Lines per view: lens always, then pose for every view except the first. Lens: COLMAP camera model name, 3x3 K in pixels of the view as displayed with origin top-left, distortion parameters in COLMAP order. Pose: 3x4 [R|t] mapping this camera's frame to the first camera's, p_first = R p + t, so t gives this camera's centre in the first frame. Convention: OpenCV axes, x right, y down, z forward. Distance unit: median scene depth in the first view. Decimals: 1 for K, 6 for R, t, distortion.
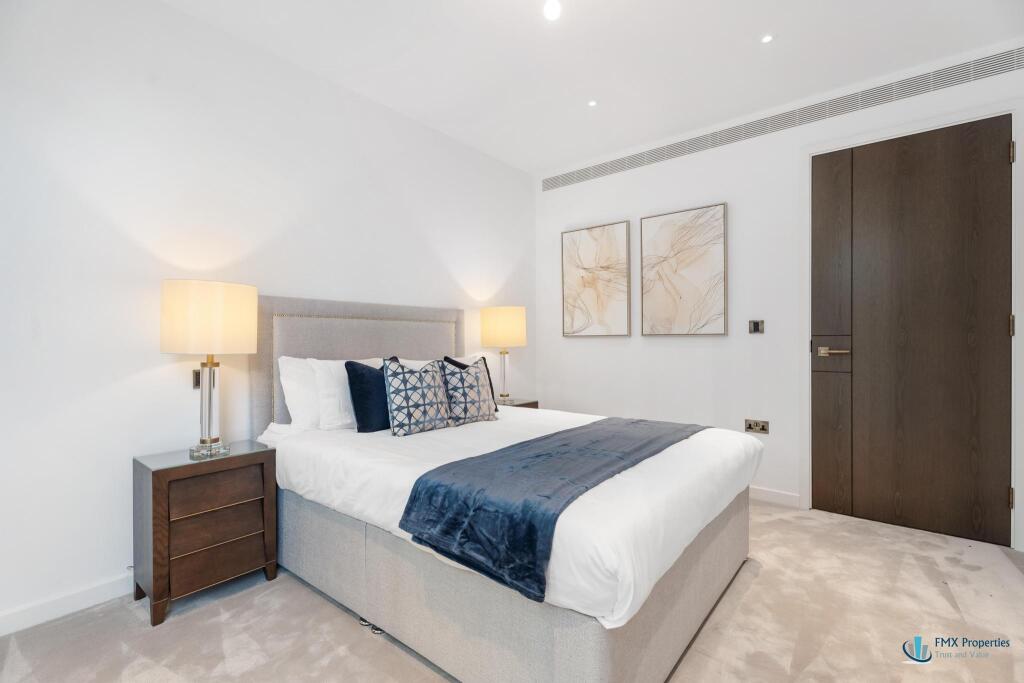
lens RADIAL K [[462.8, 0, 510.3], [0, 462.8, 340.9], [0, 0, 1]] dist [0.002501, 0.000144]
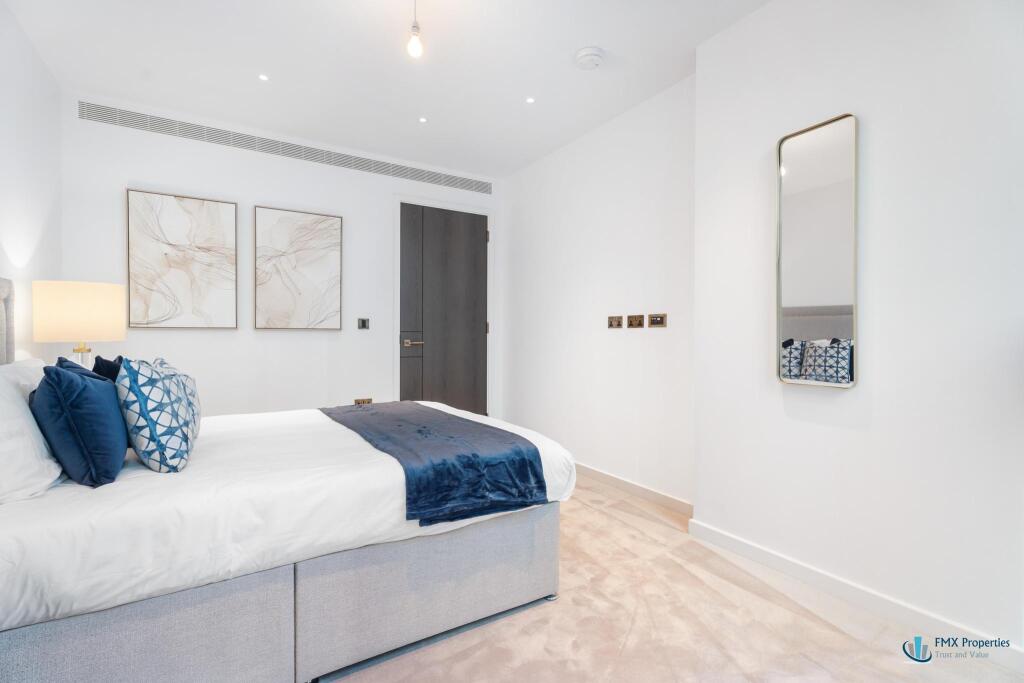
lens RADIAL K [[462.8, 0, 508.9], [0, 462.8, 340.1], [0, 0, 1]] dist [0.002501, 0.000144]
pose [[0.331372, -0.003842, 0.943492, -0.462078], [-0.005602, 0.999966, 0.006040, 0.003327], [-0.943484, -0.007287, 0.331339, 0.195733]]
